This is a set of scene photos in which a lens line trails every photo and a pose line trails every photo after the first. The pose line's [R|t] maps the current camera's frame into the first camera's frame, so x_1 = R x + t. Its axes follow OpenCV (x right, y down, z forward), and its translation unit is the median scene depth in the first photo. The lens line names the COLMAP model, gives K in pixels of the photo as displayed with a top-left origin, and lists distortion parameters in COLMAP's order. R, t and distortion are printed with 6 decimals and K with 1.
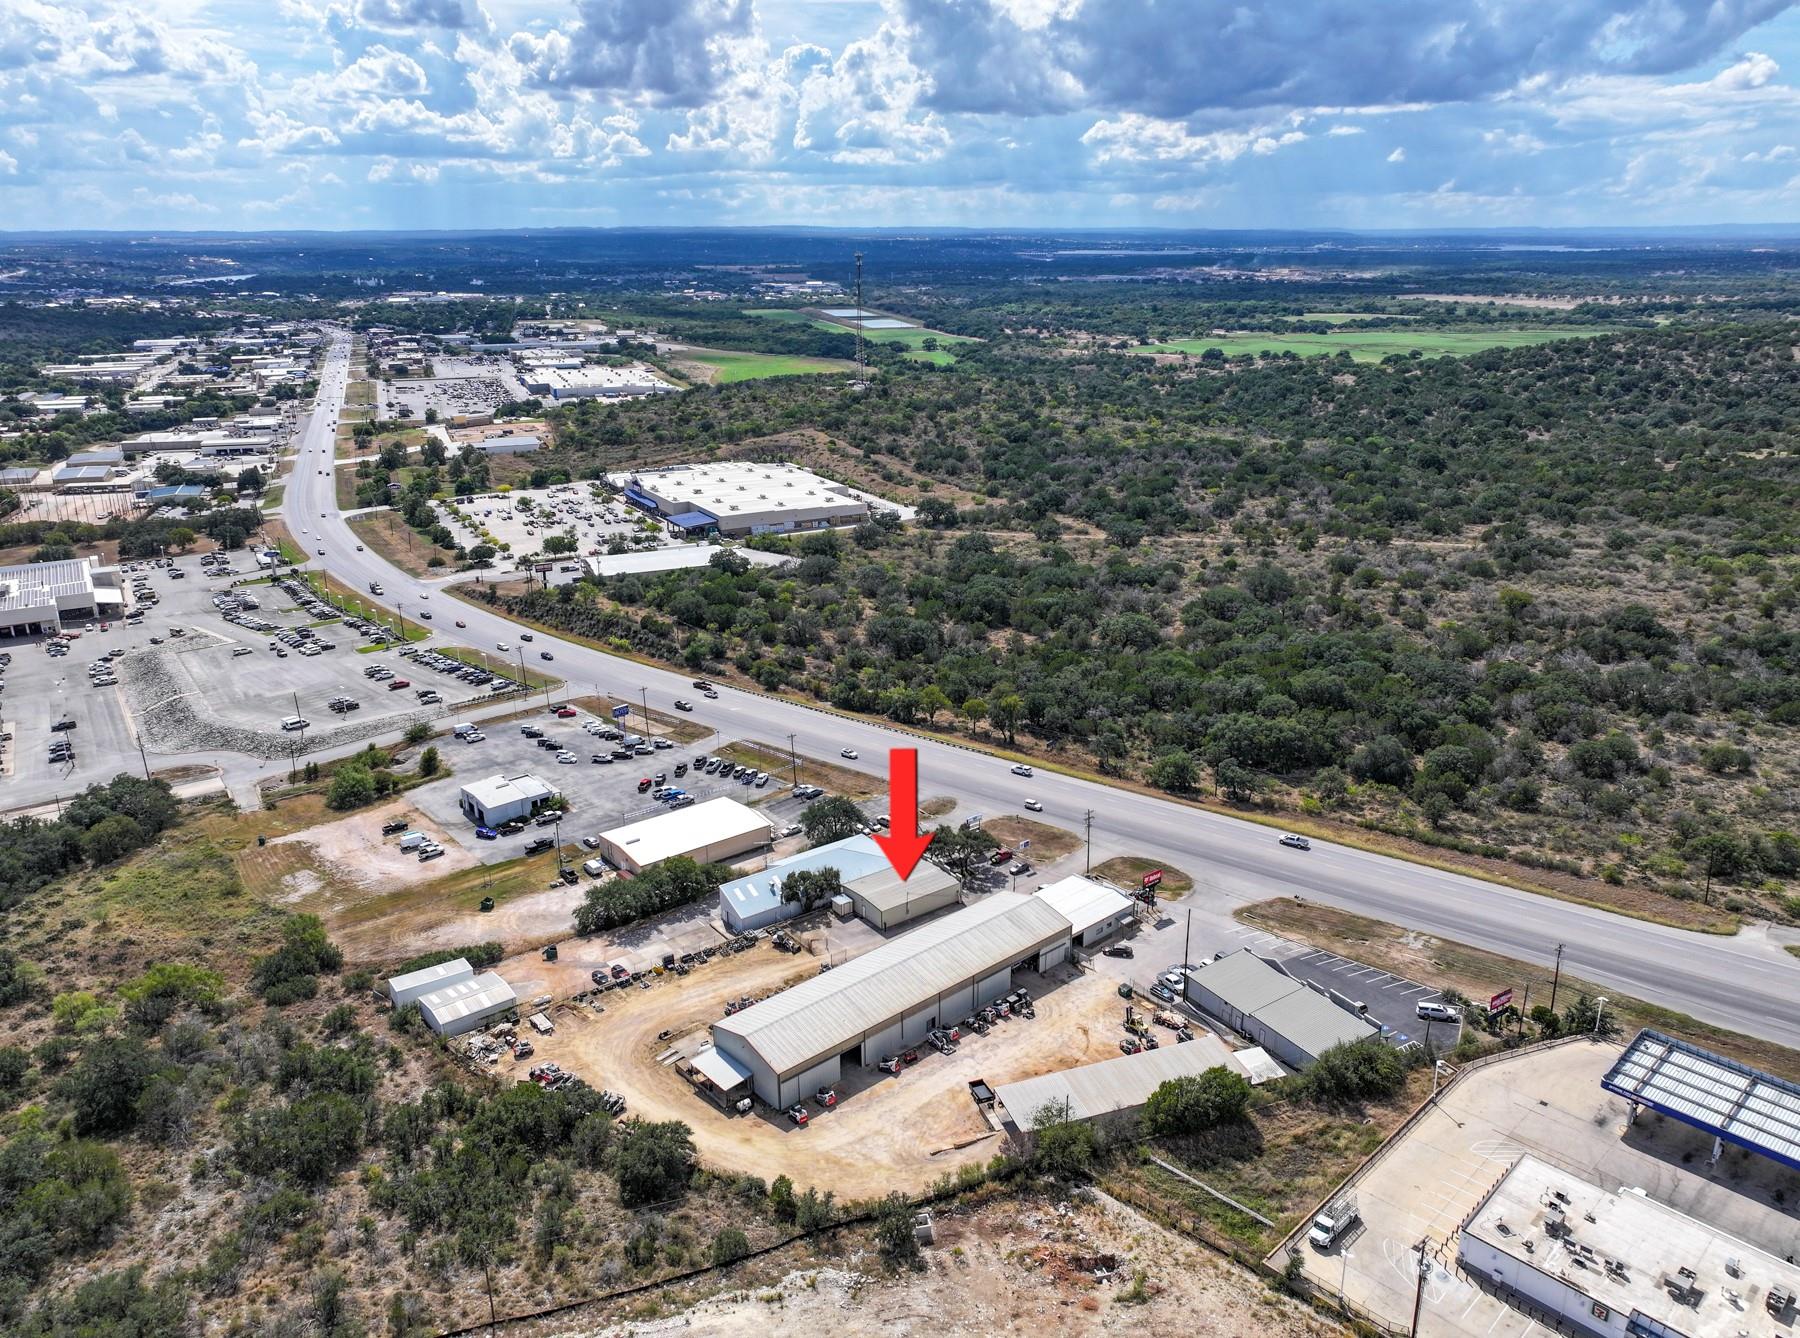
lens RADIAL K [[1286.1, 0, 900.0], [0, 1286.1, 669.0], [0, 0, 1]] dist [0.001377, 0.011036]
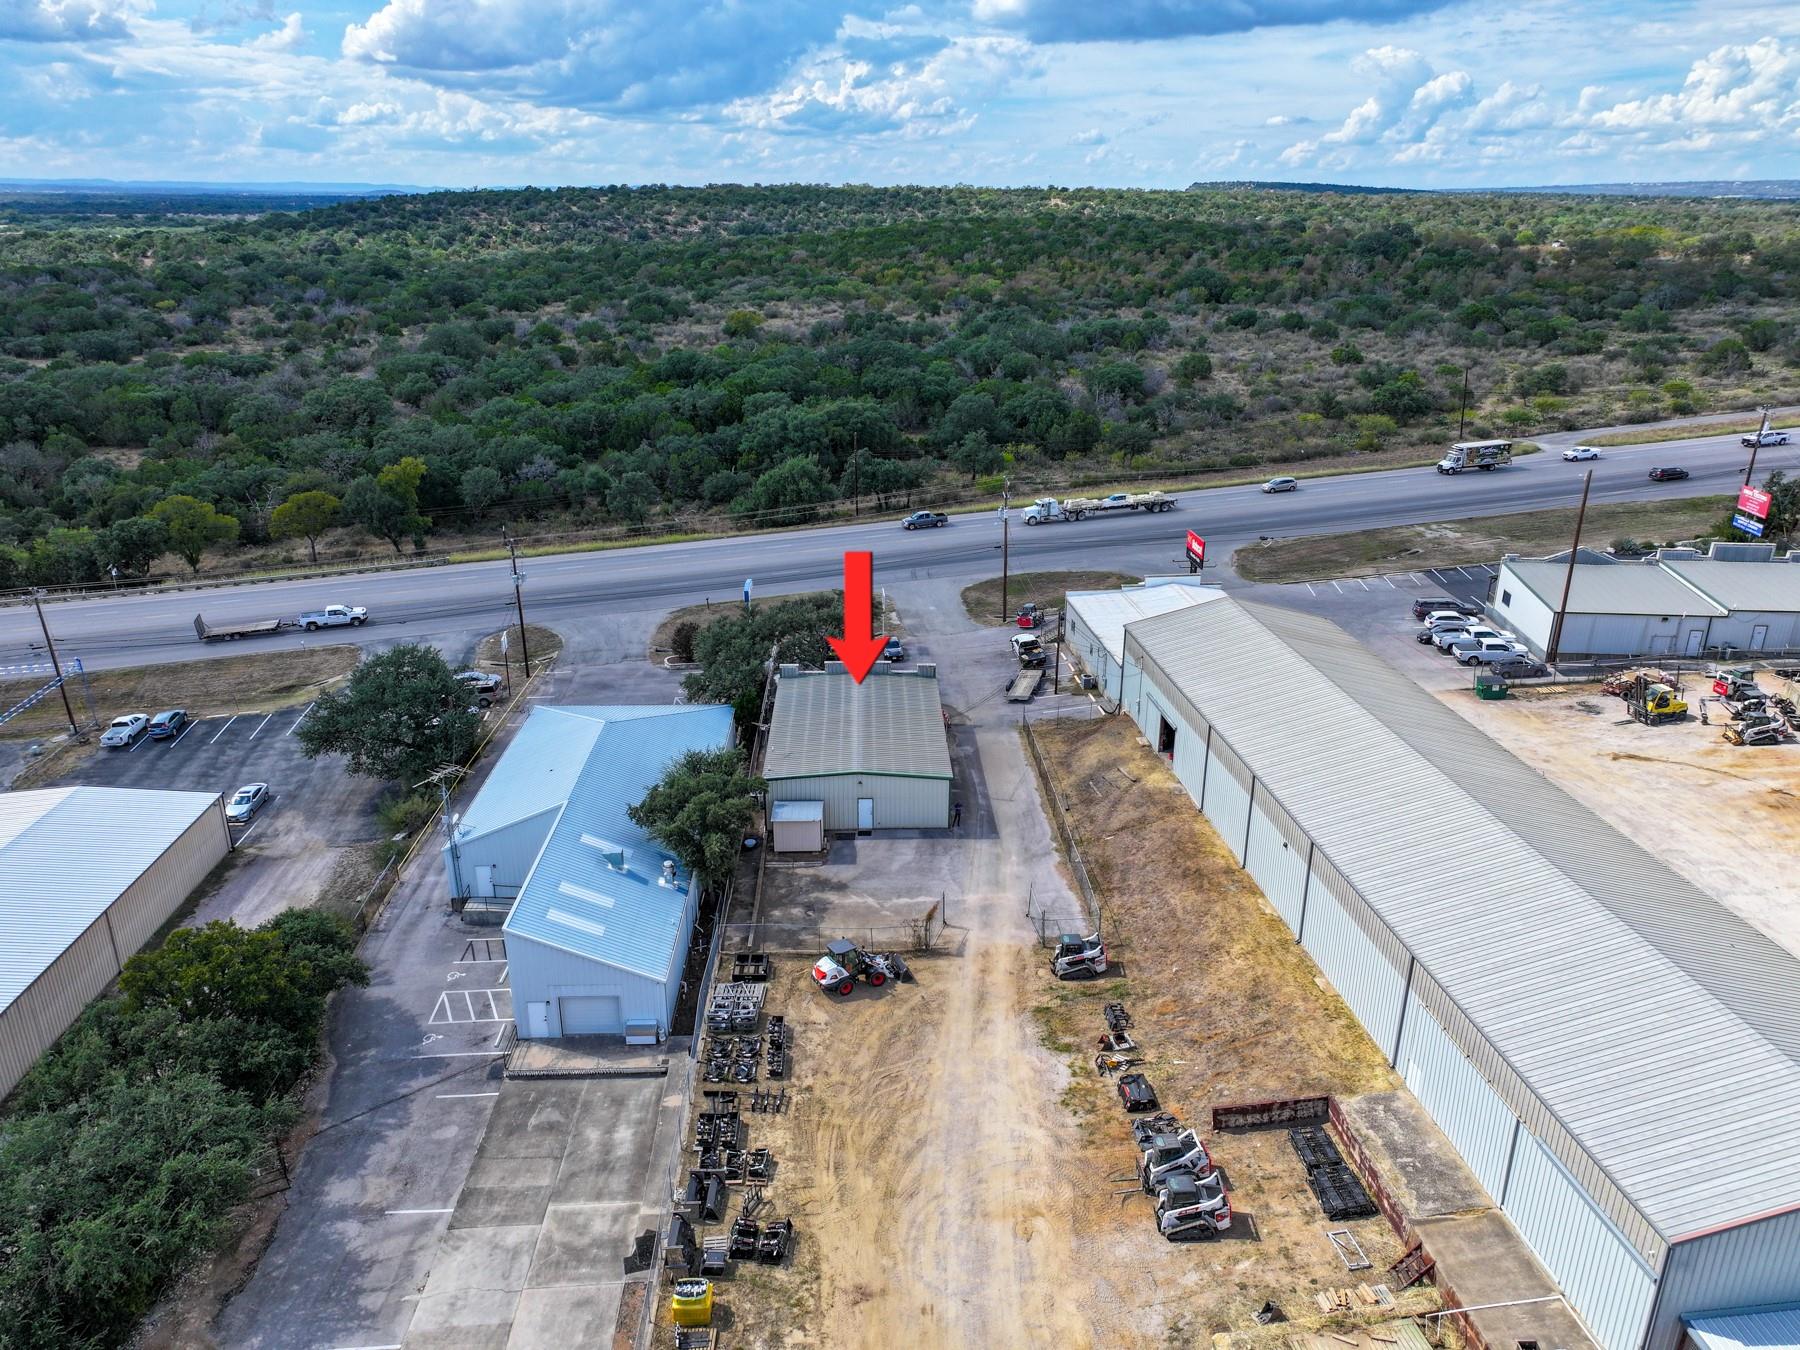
lens RADIAL K [[1261.6, 0, 900.0], [0, 1261.6, 675.0], [0, 0, 1]] dist [0.010501, 0.011864]
pose [[0.568313, -0.287029, 0.771126, -0.210120], [0.252464, 0.952806, 0.168590, 0.070781], [-0.783124, 0.098870, 0.613956, 0.572177]]
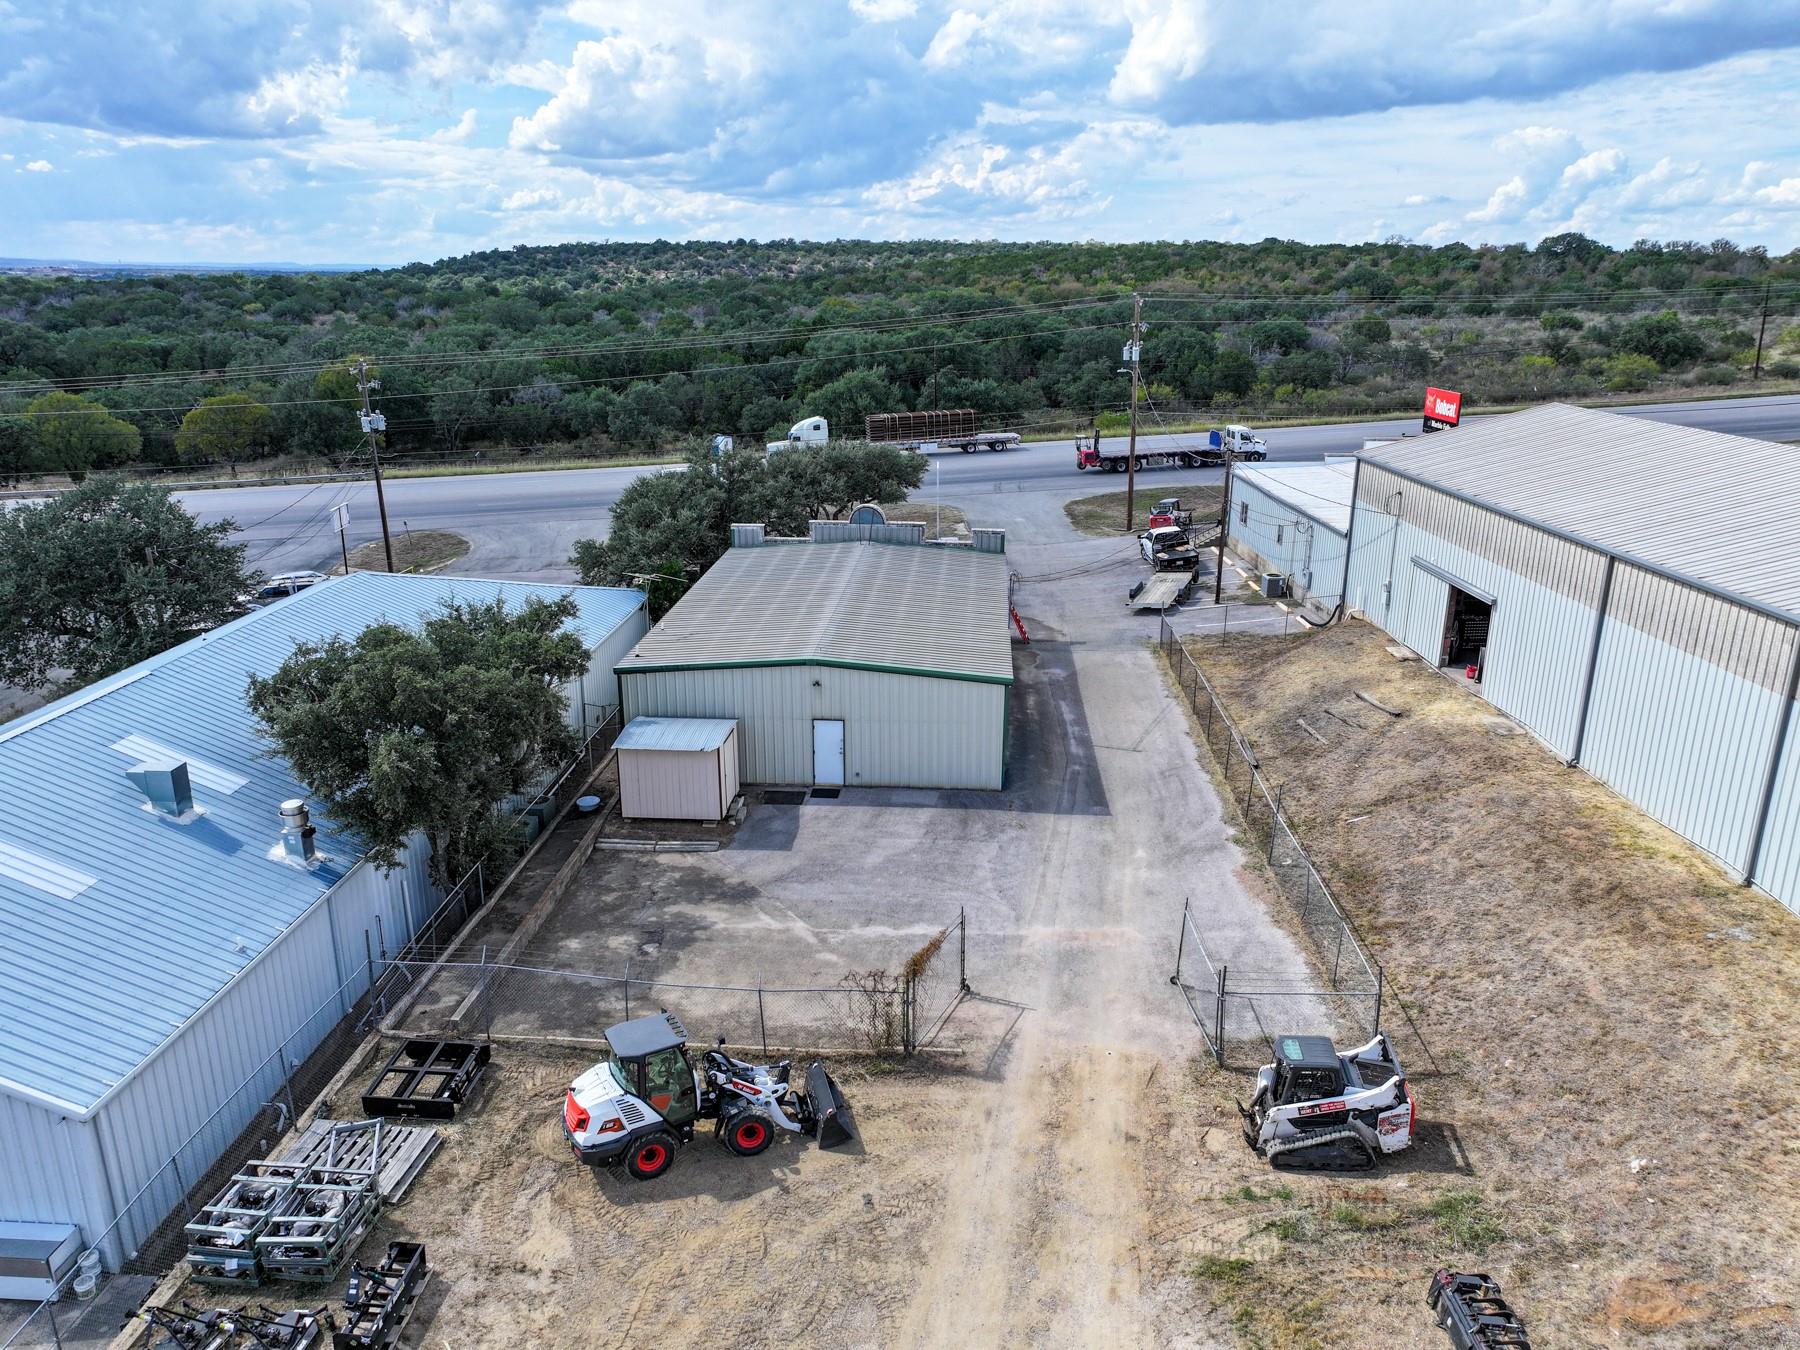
lens RADIAL K [[1264.2, 0, 900.0], [0, 1264.2, 675.0], [0, 0, 1]] dist [0.004172, 0.005409]
pose [[0.647158, -0.225880, 0.728124, -0.104404], [0.234035, 0.967843, 0.092235, 0.123829], [-0.725544, 0.110716, 0.679211, 0.651005]]
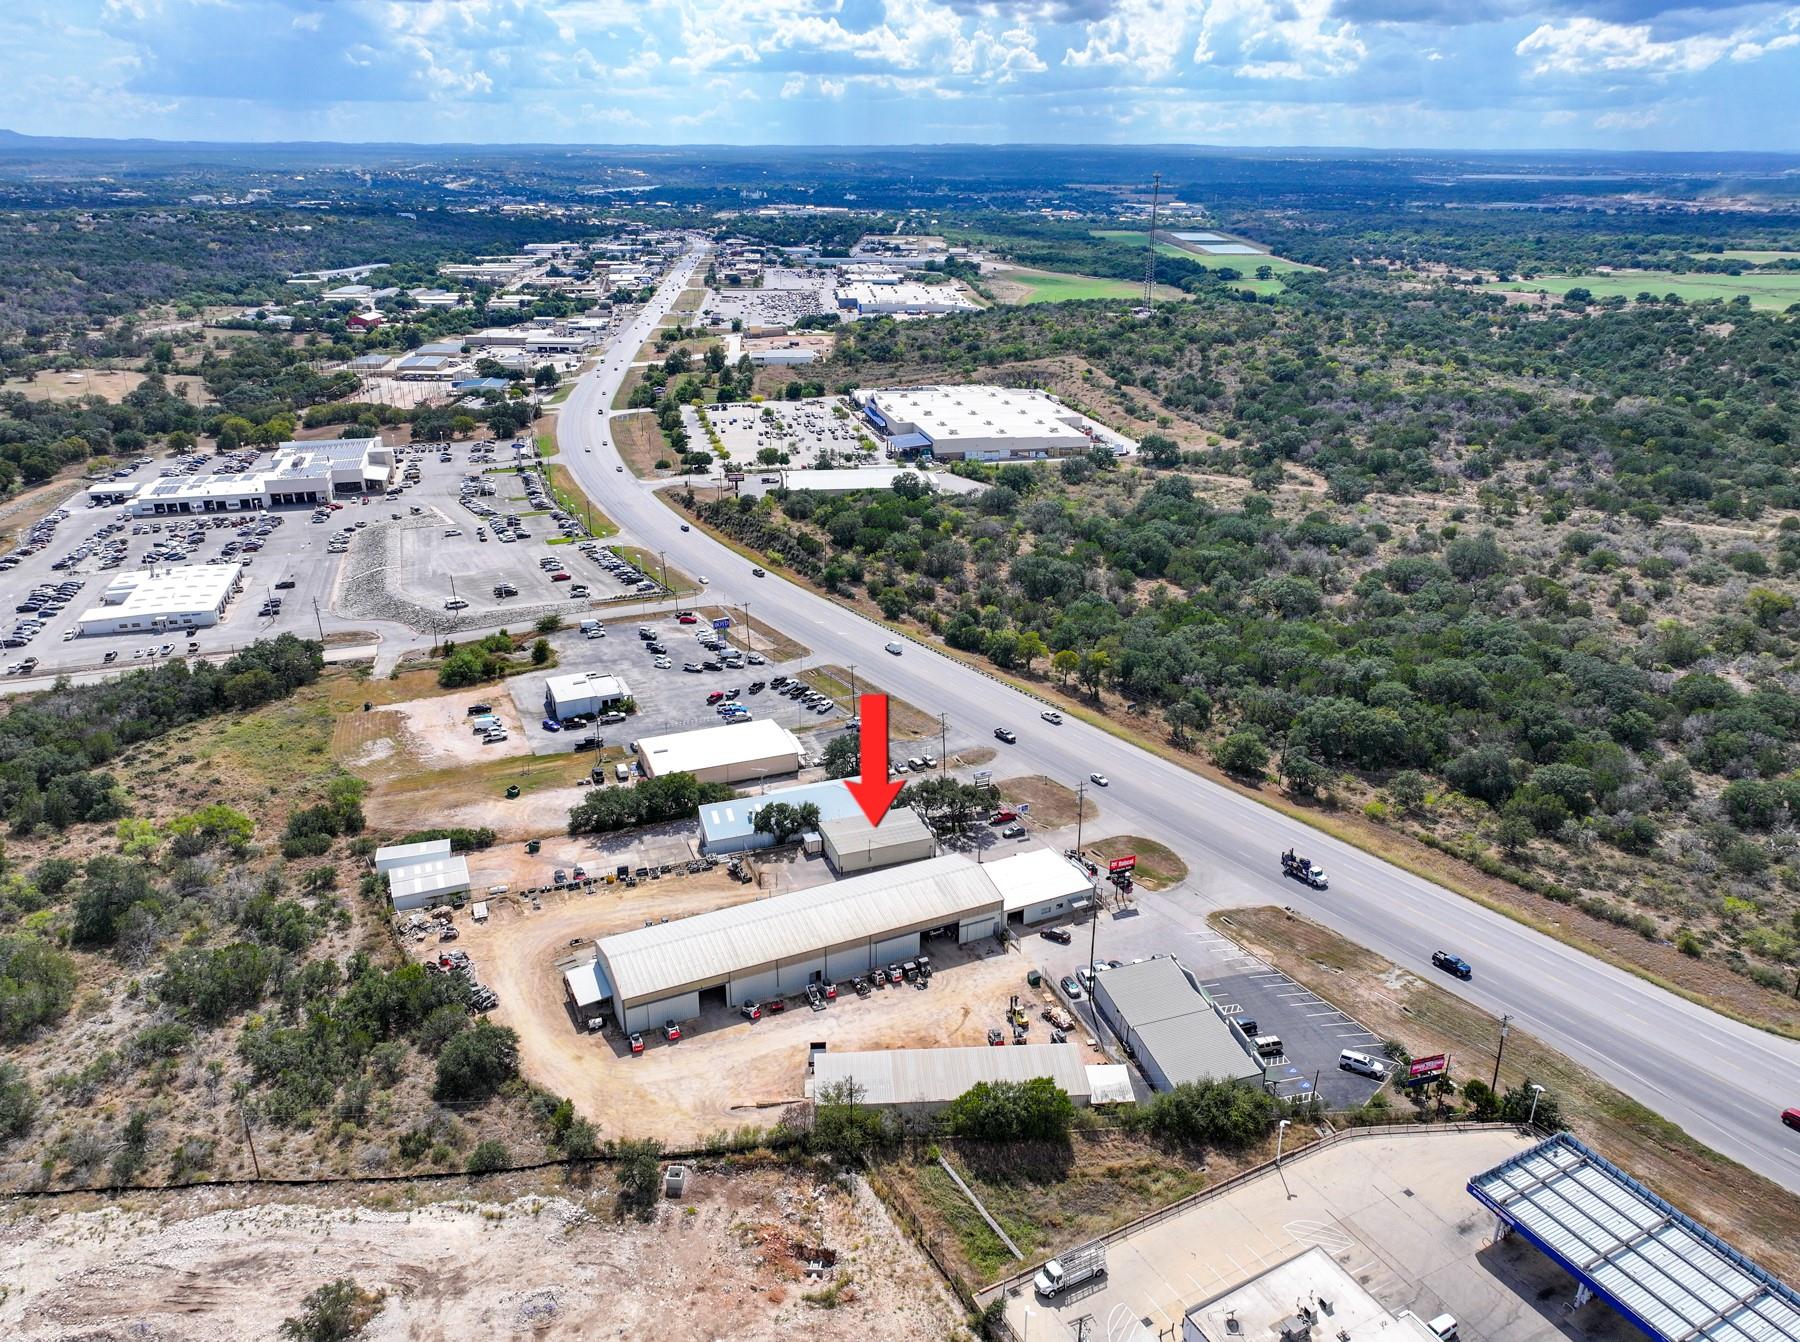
lens RADIAL K [[1265.7, 0, 900.0], [0, 1265.7, 671.0], [0, 0, 1]] dist [-0.000561, 0.018974]
pose [[0.961437, 0.114398, -0.250104, 0.186640], [-0.098469, 0.992284, 0.075342, -0.020901], [0.256794, -0.047809, 0.965283, 0.061411]]
